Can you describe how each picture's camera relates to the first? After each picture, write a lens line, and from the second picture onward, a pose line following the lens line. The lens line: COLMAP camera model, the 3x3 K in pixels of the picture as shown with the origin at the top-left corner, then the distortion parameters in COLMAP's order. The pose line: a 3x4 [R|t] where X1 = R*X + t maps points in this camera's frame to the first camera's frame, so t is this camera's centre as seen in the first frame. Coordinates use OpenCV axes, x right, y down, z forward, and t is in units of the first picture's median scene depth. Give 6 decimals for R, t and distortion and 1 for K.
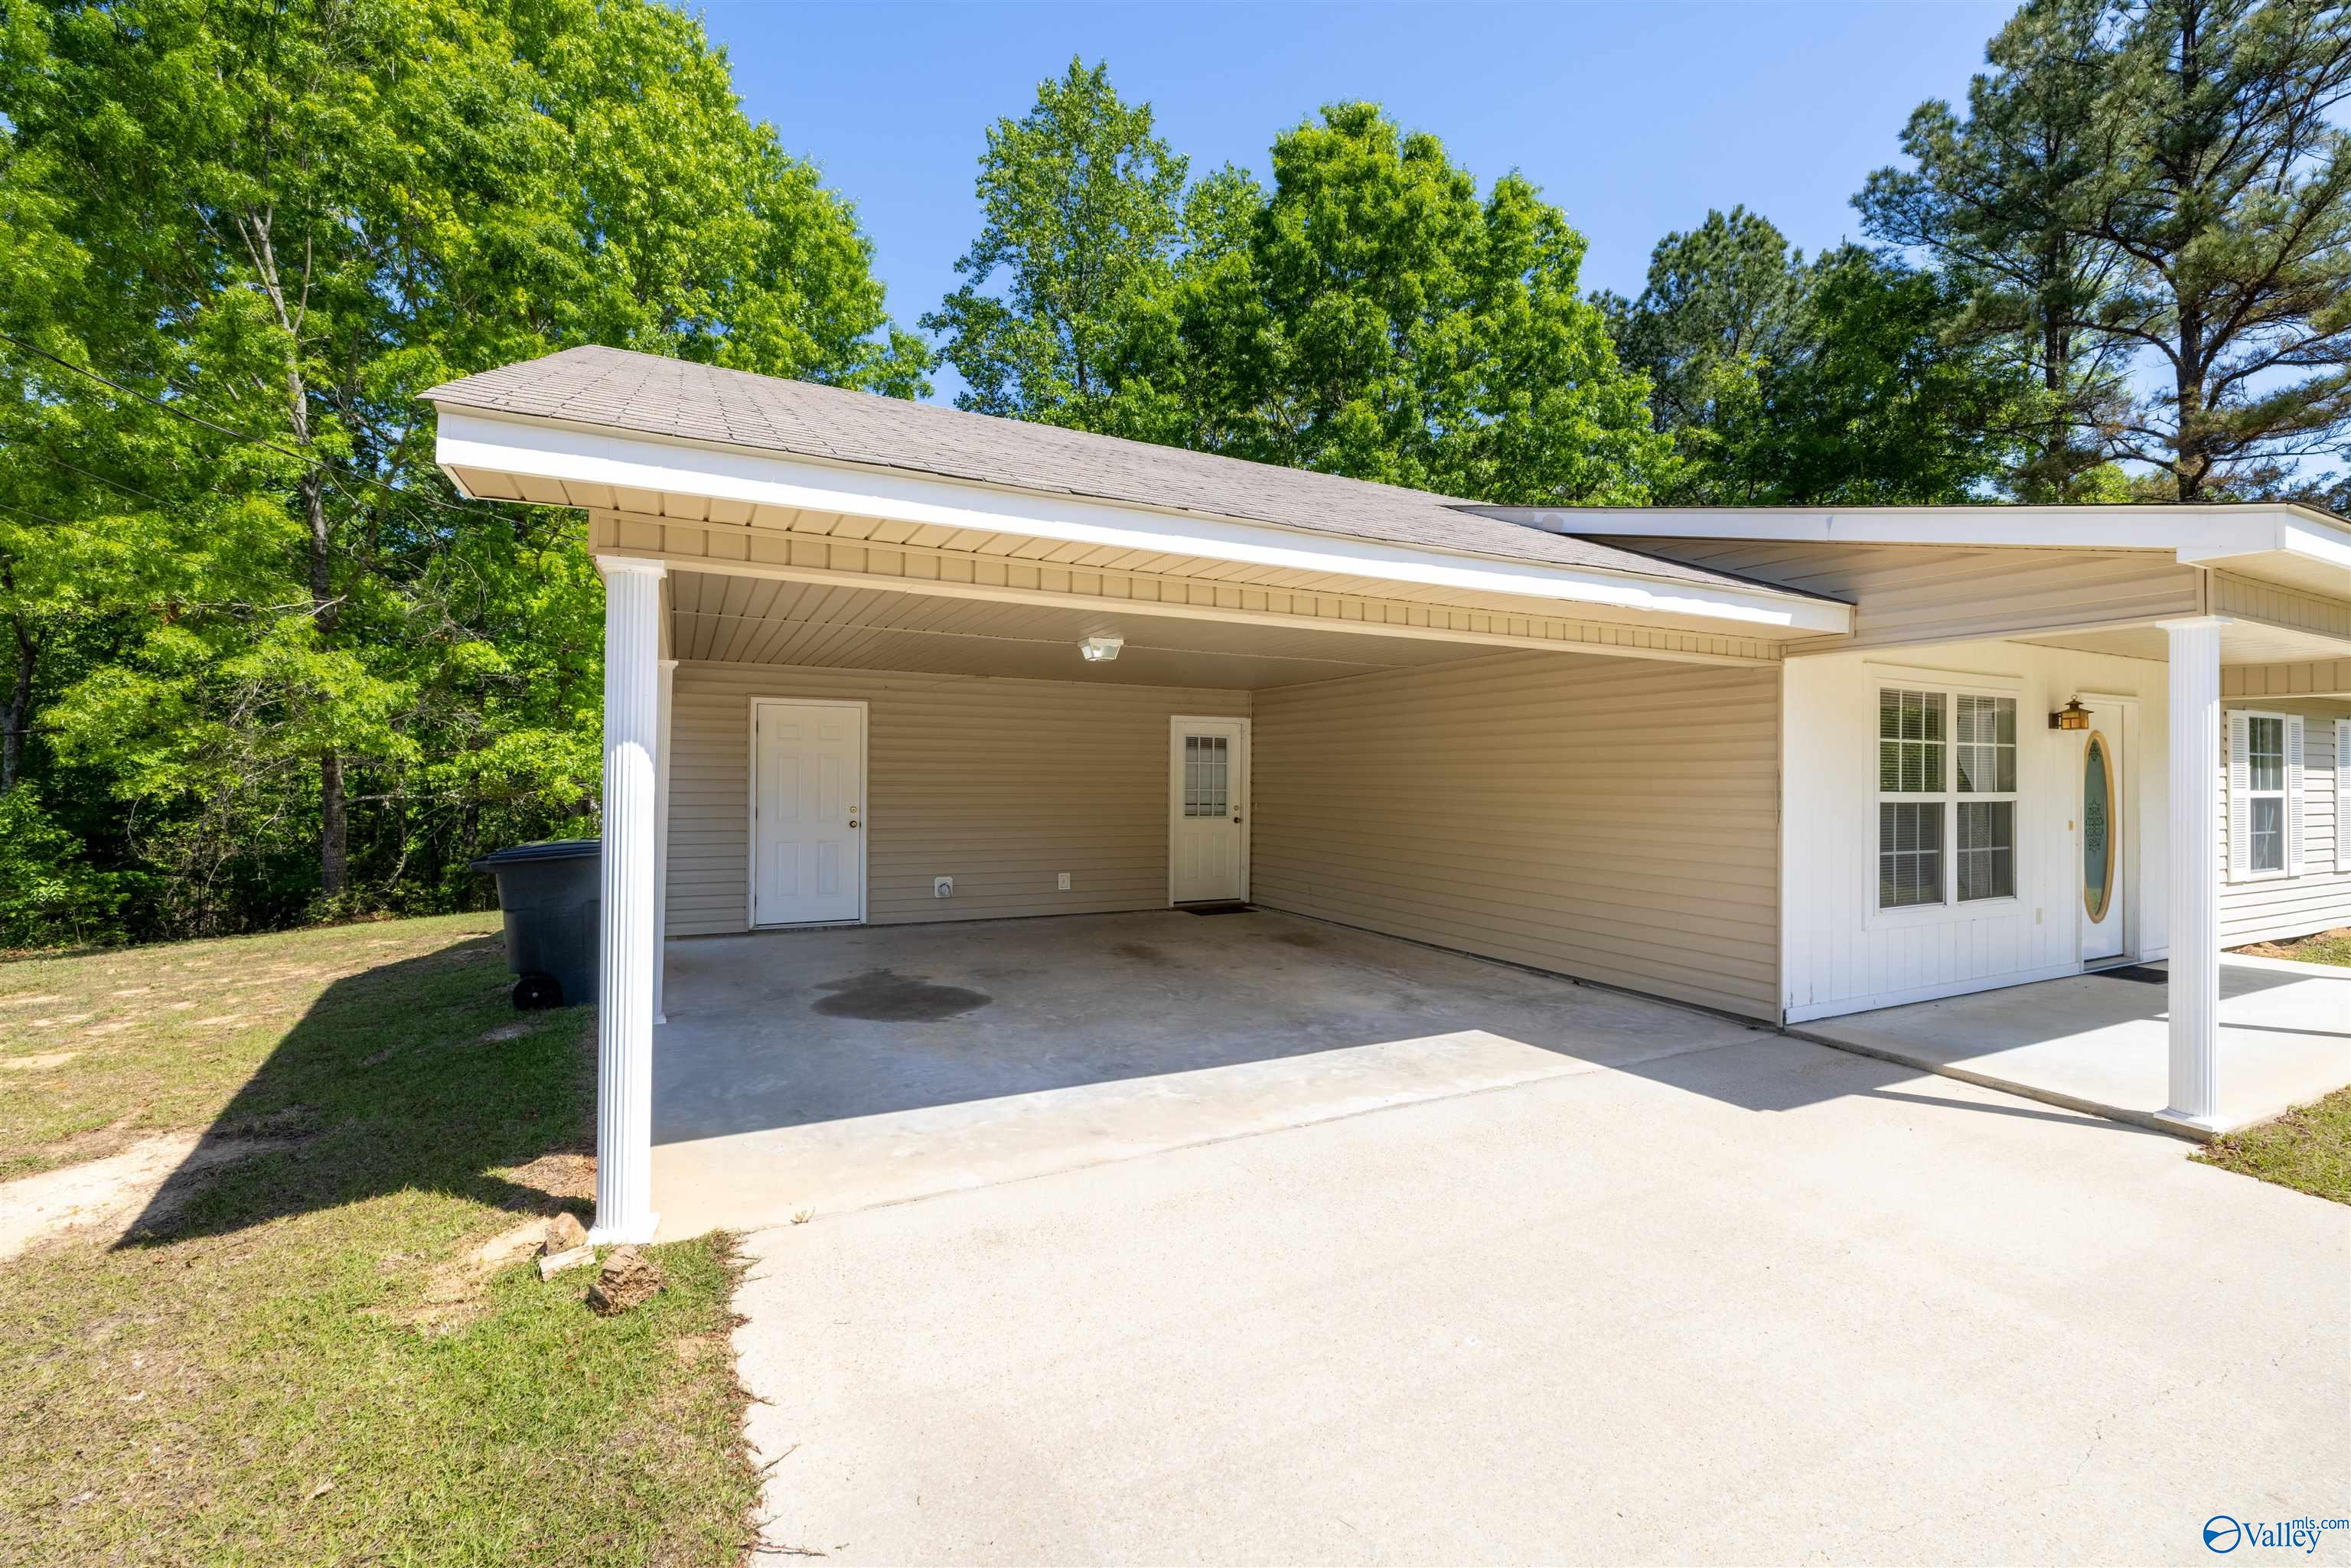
lens RADIAL K [[977.7, 0, 1178.1], [0, 977.7, 772.8], [0, 0, 1]] dist [-0.006872, 0.001351]
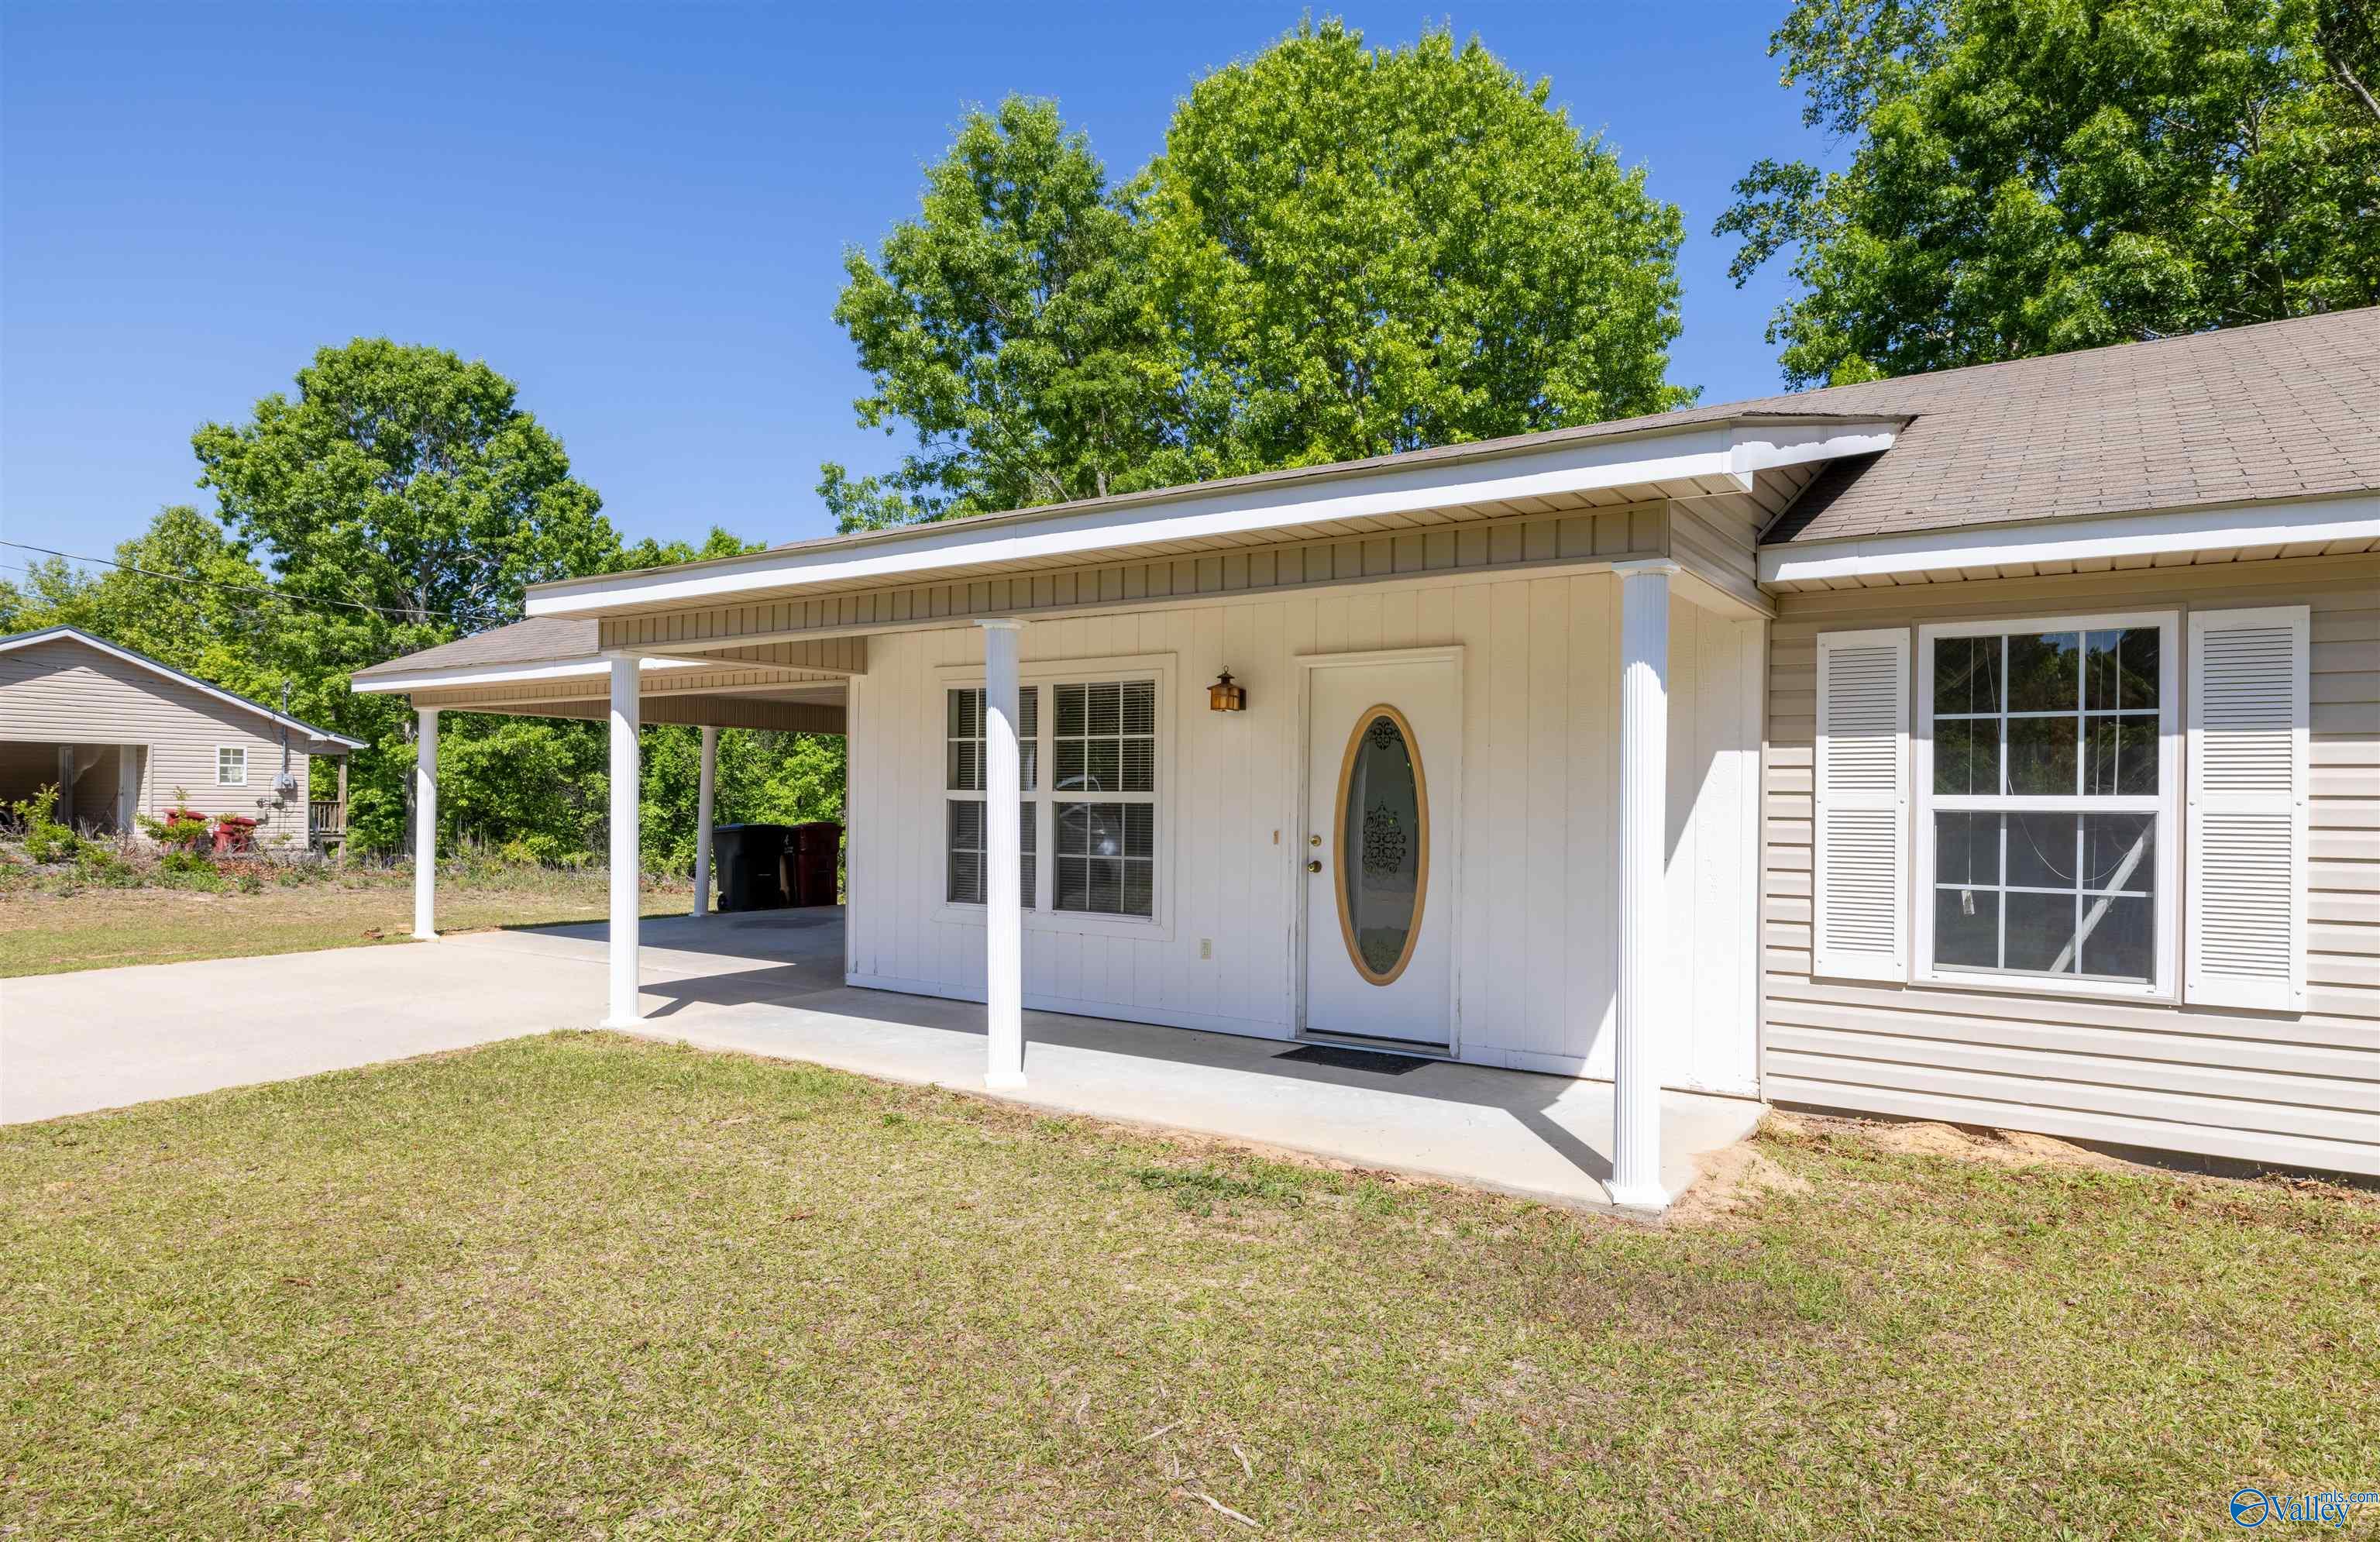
lens RADIAL K [[1308.3, 0, 1242.5], [0, 1308.3, 820.9], [0, 0, 1]] dist [0.001794, 0.002776]
pose [[0.516005, 0.011320, -0.856511, 0.921335], [-0.003652, 0.999933, 0.011015, 0.016037], [0.856578, -0.002556, 0.516011, 0.241531]]
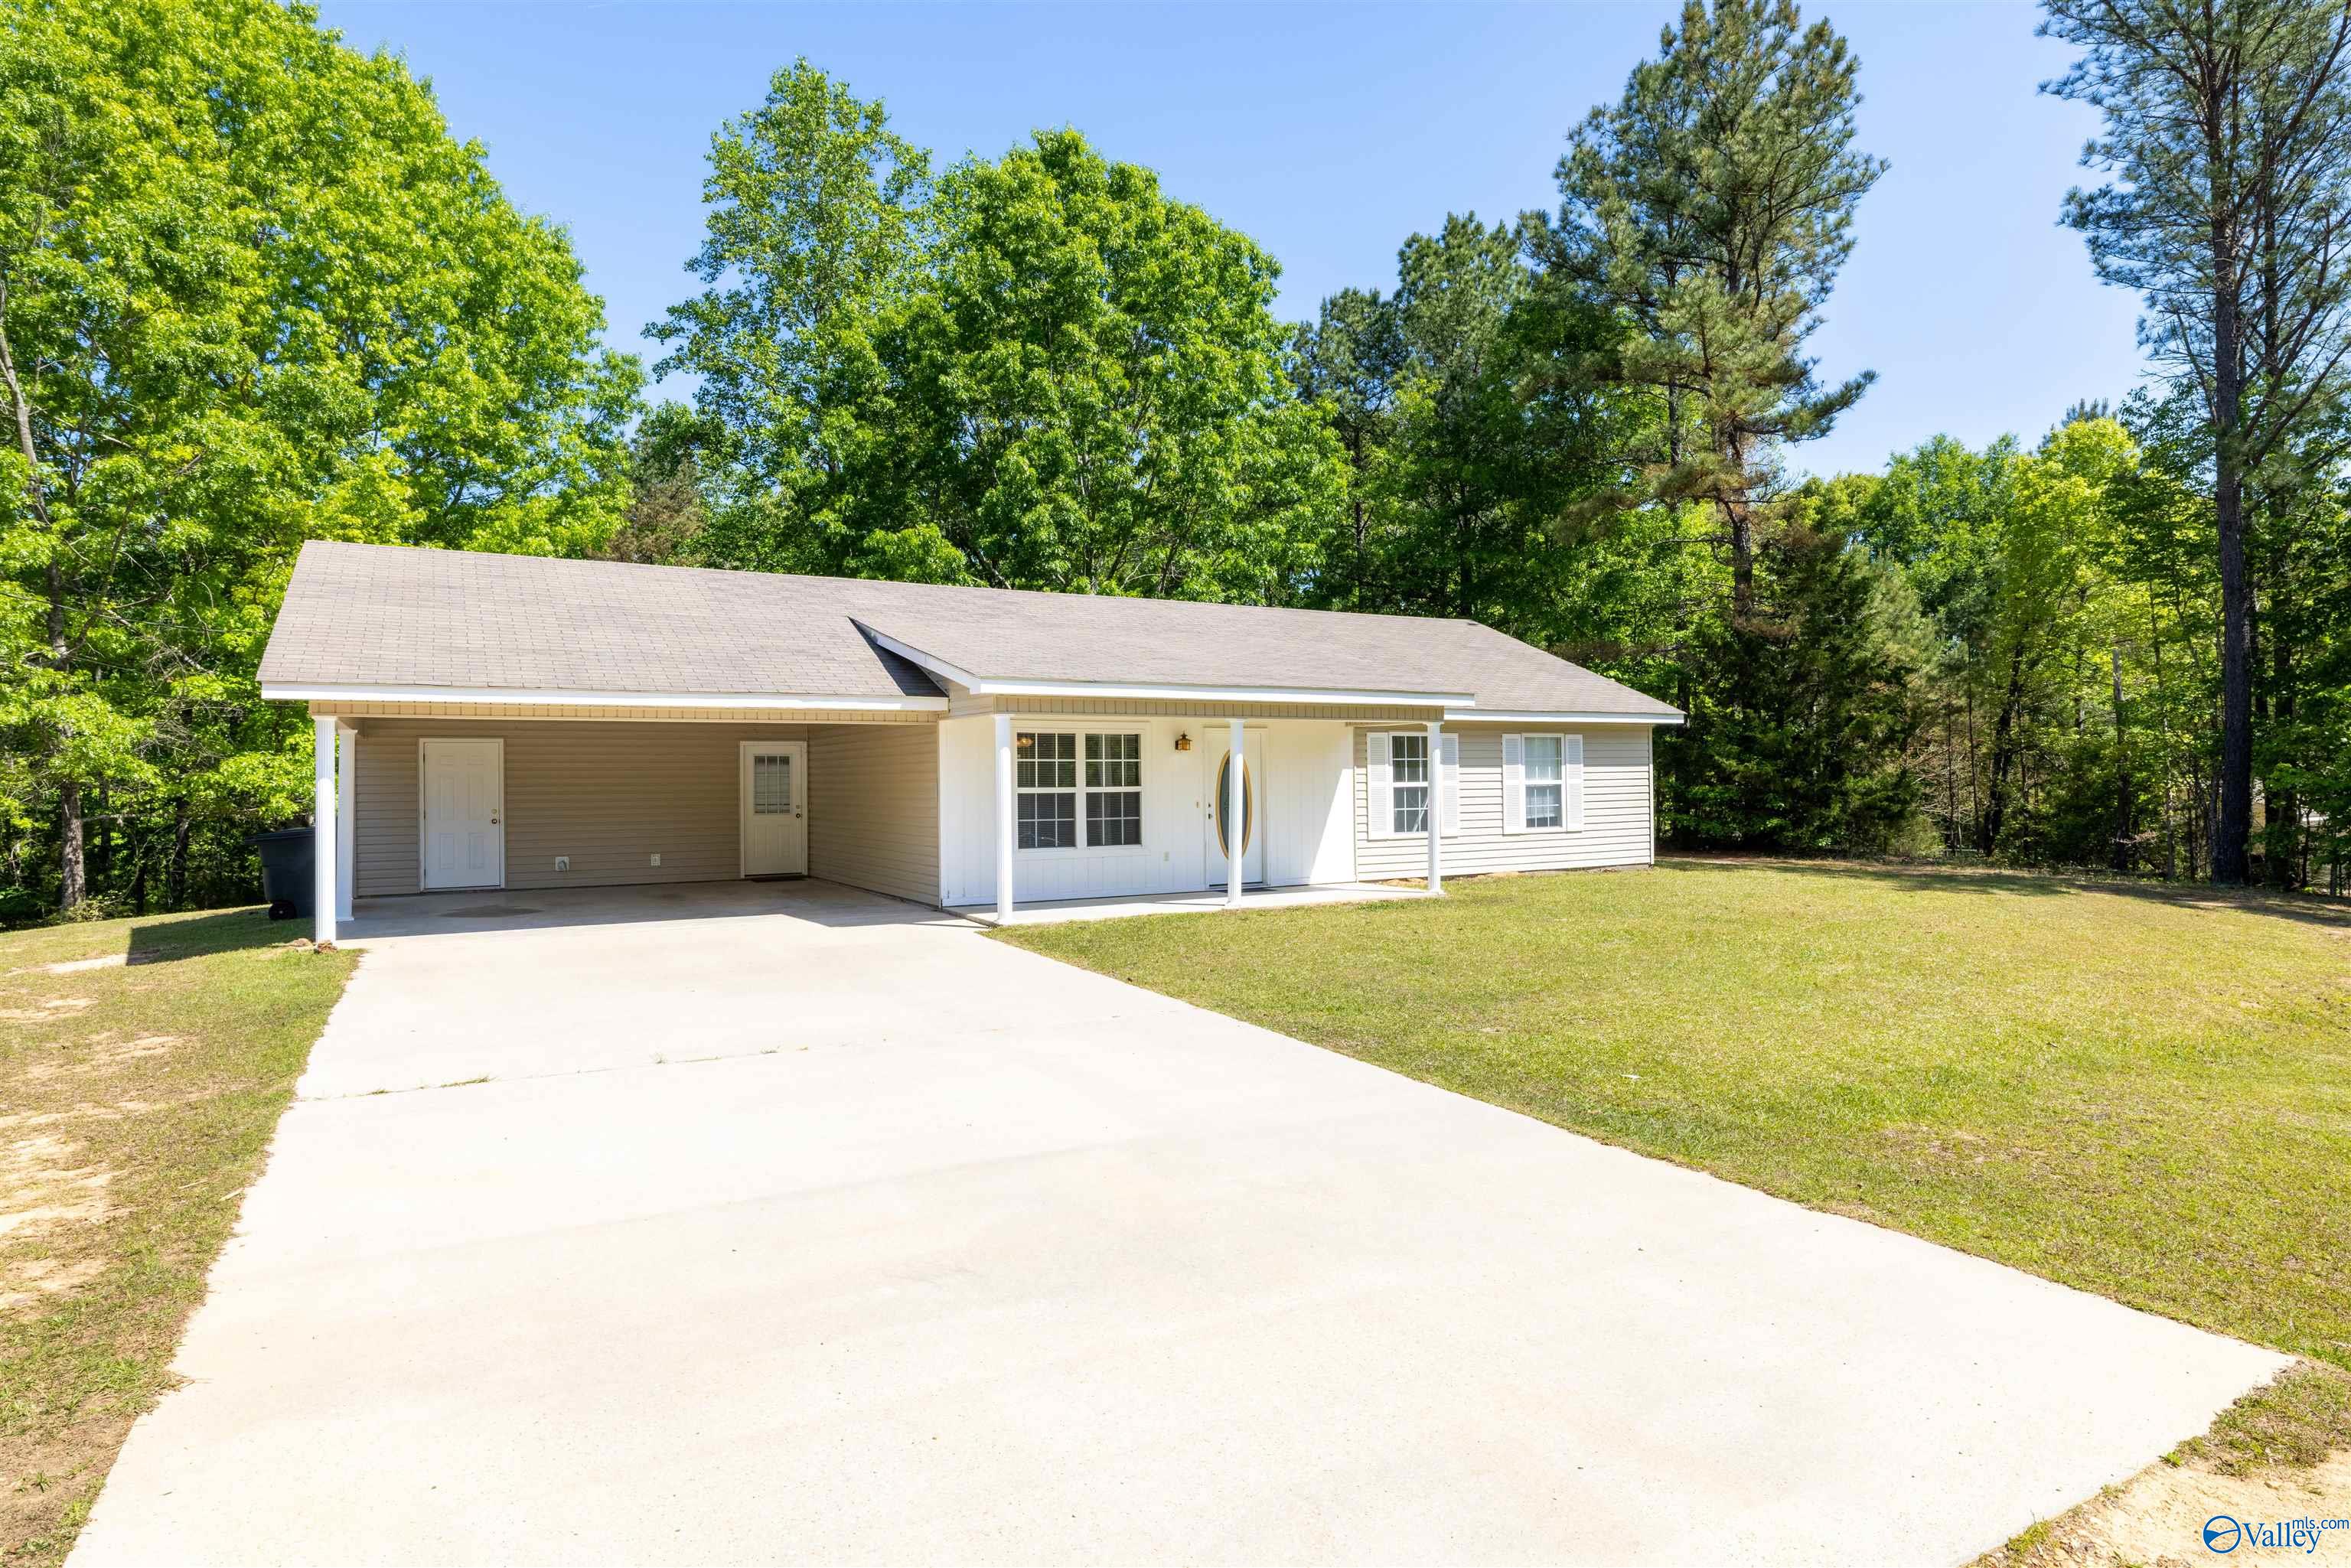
lens RADIAL K [[1257.8, 0, 1174.9], [0, 1257.8, 778.8], [0, 0, 1]] dist [-0.000254, 0.000133]
pose [[0.997863, -0.017745, 0.062893, 0.385409], [0.017635, 0.999842, 0.002304, 0.001047], [-0.062924, -0.001190, 0.998018, -0.645685]]
